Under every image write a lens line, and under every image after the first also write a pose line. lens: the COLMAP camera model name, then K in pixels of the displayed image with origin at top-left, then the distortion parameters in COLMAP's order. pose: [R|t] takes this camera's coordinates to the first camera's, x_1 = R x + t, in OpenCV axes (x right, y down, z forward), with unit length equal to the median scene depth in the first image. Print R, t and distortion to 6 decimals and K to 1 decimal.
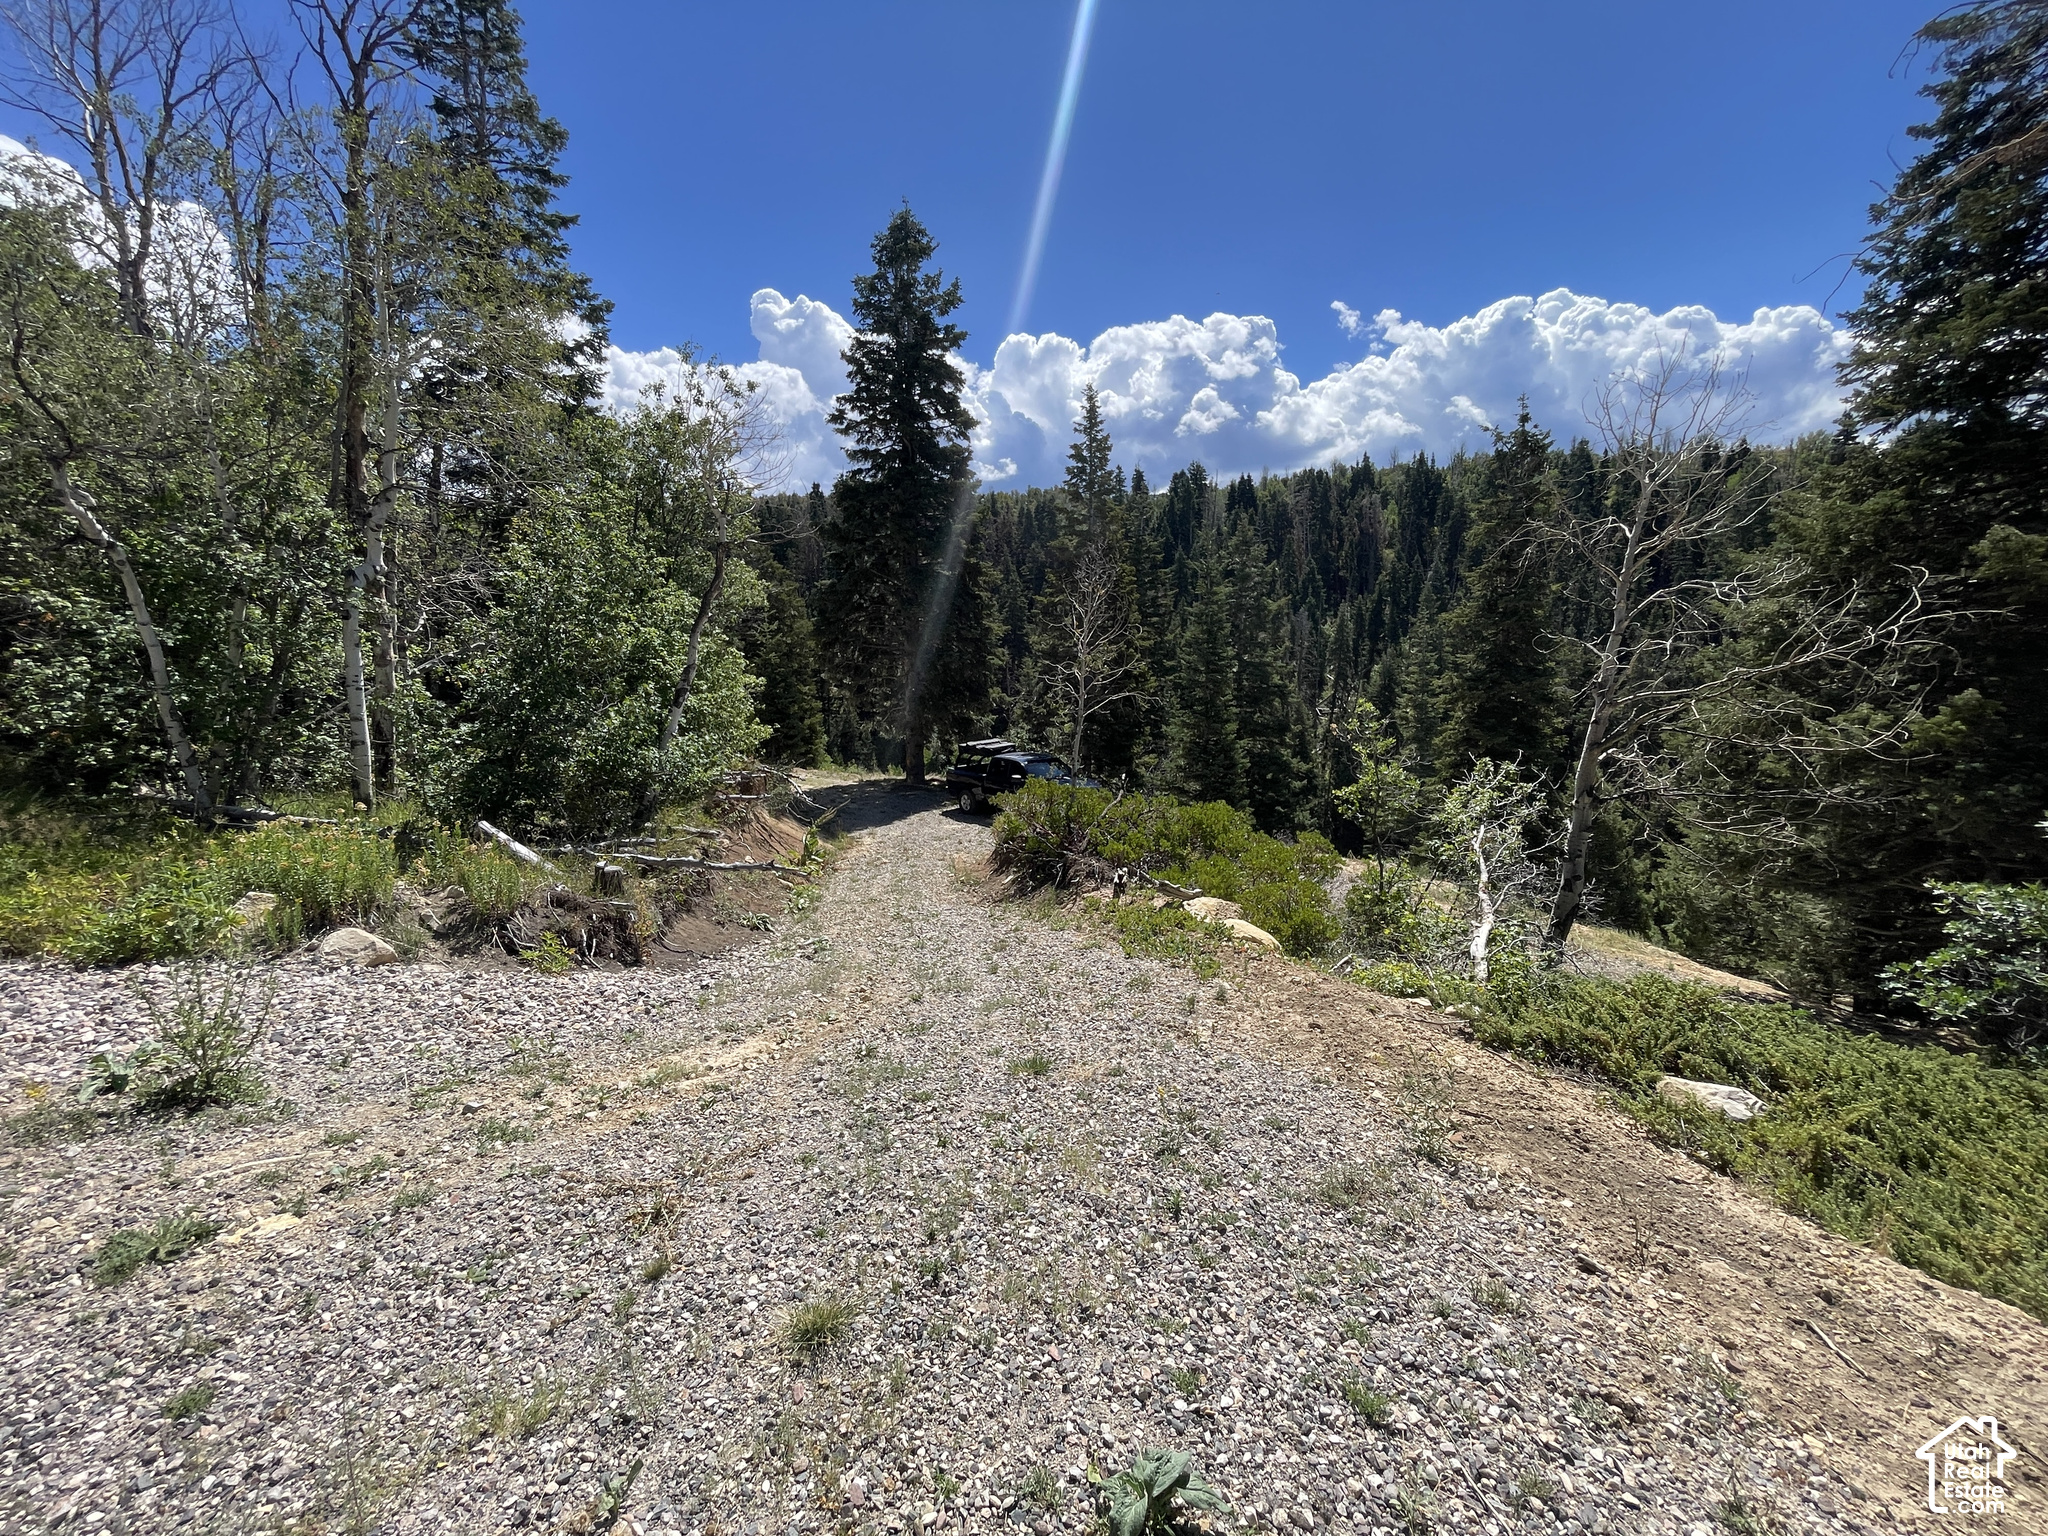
lens RADIAL K [[827.4, 0, 1013.9], [0, 827.4, 767.2], [0, 0, 1]] dist [-0.002918, -0.000713]
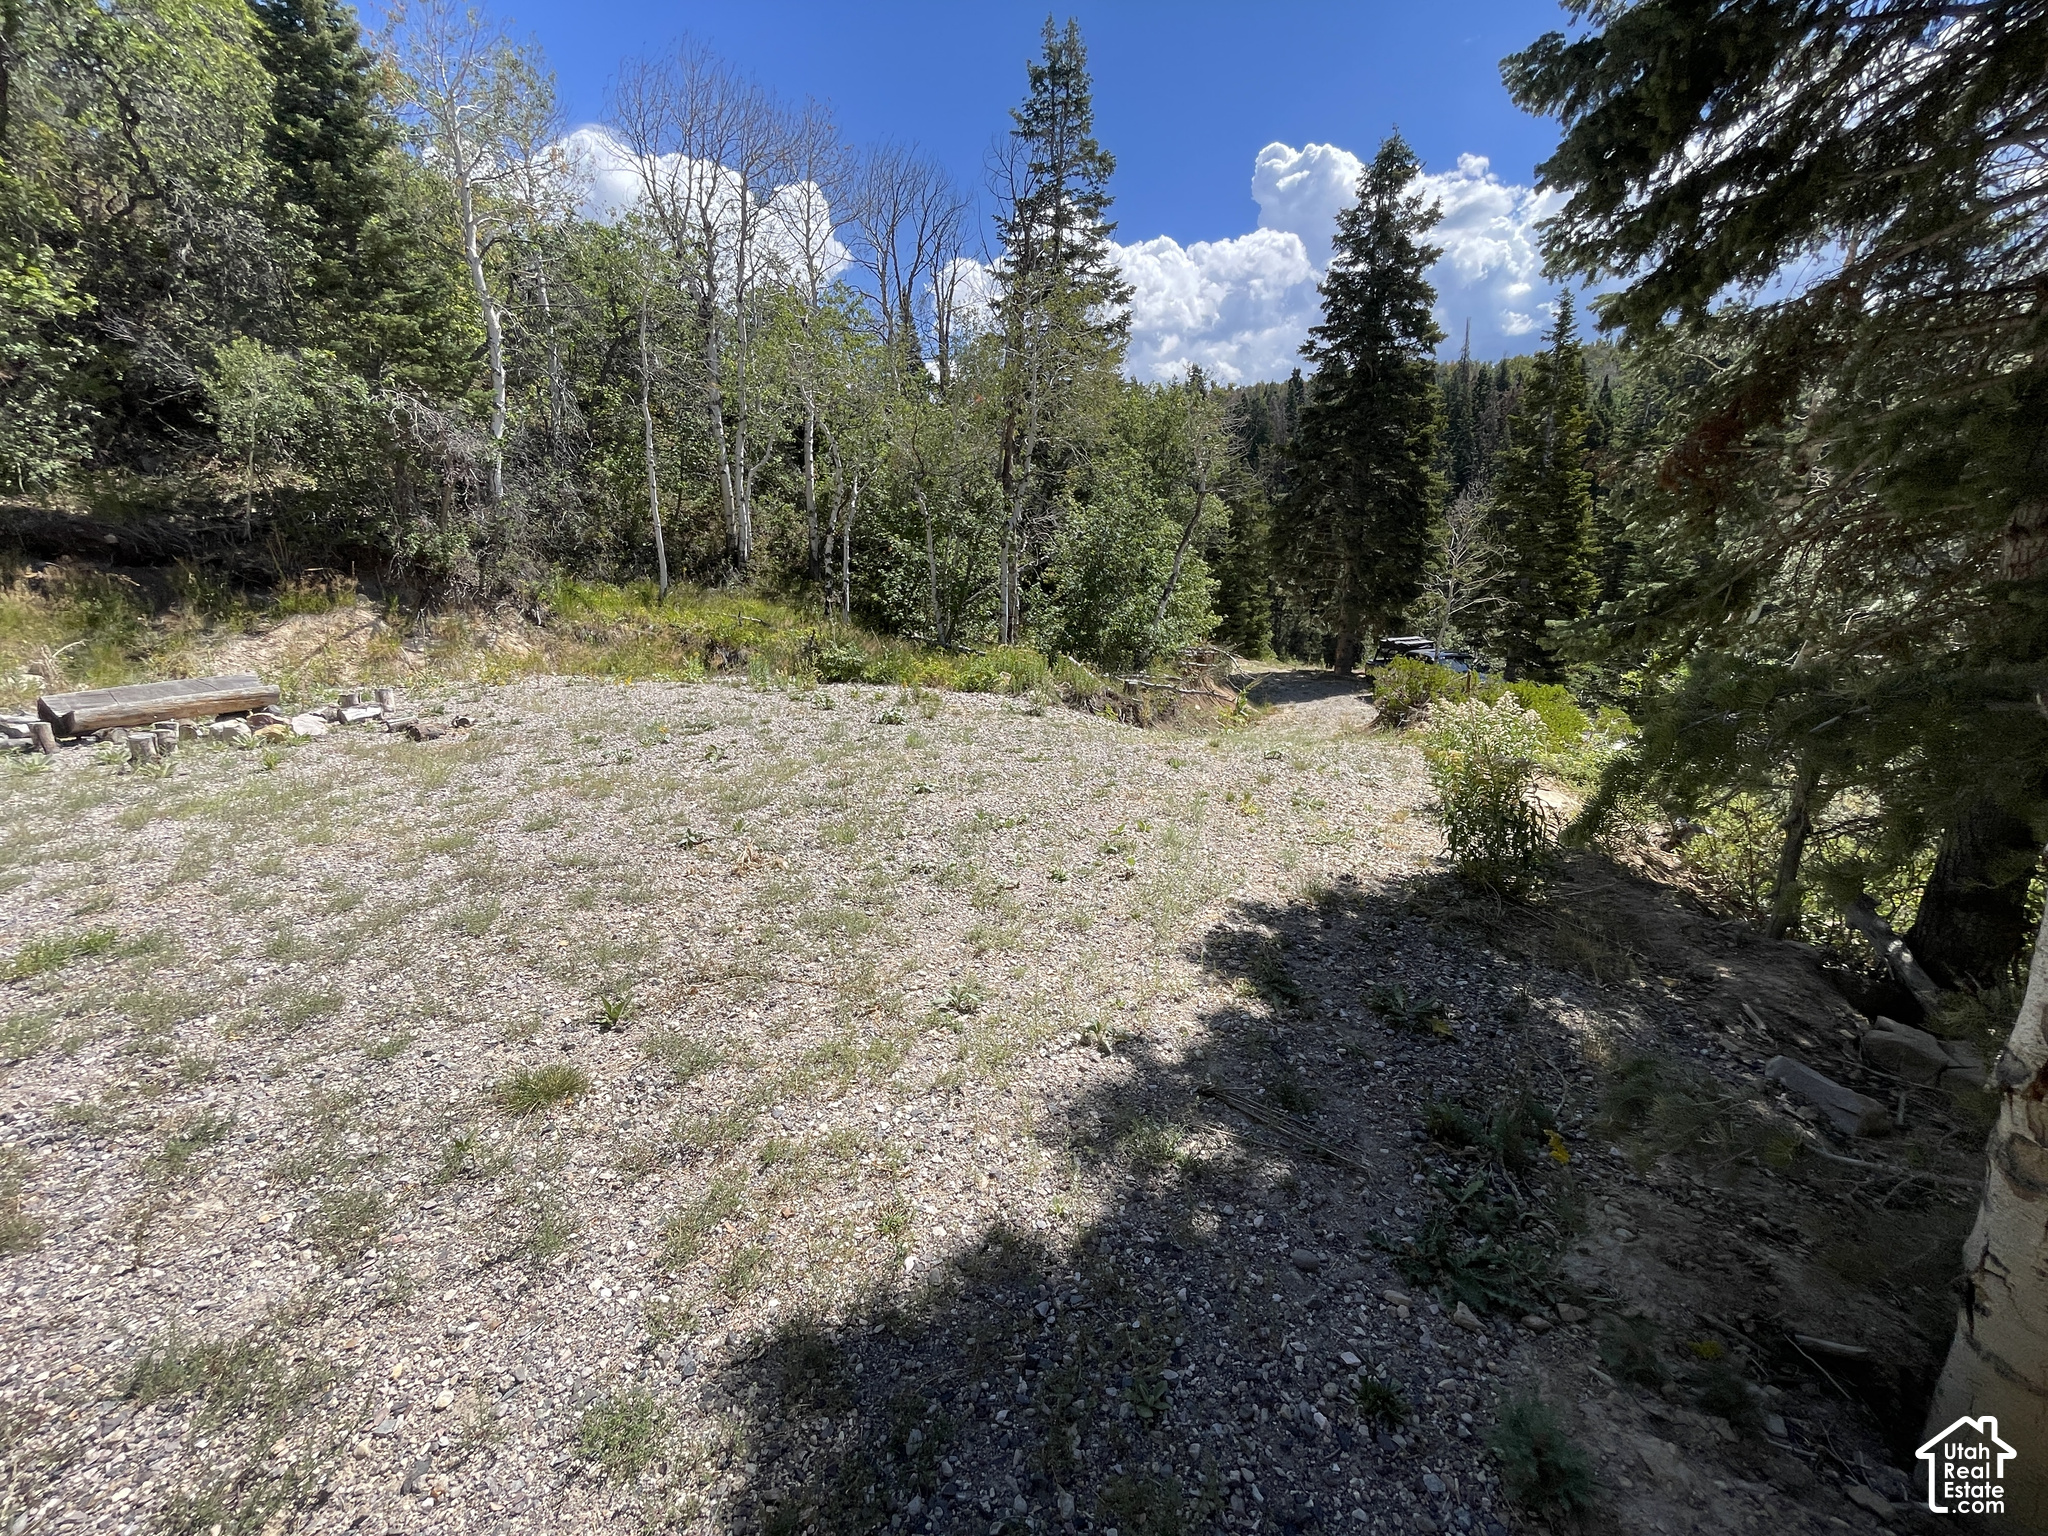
lens RADIAL K [[827.4, 0, 1008.8], [0, 827.4, 773.1], [0, 0, 1]] dist [-0.002918, -0.000713]
pose [[0.857923, 0.129207, -0.497266, 0.088111], [-0.064972, 0.987375, 0.144459, 0.022922], [0.509653, -0.091627, 0.855487, -0.280237]]
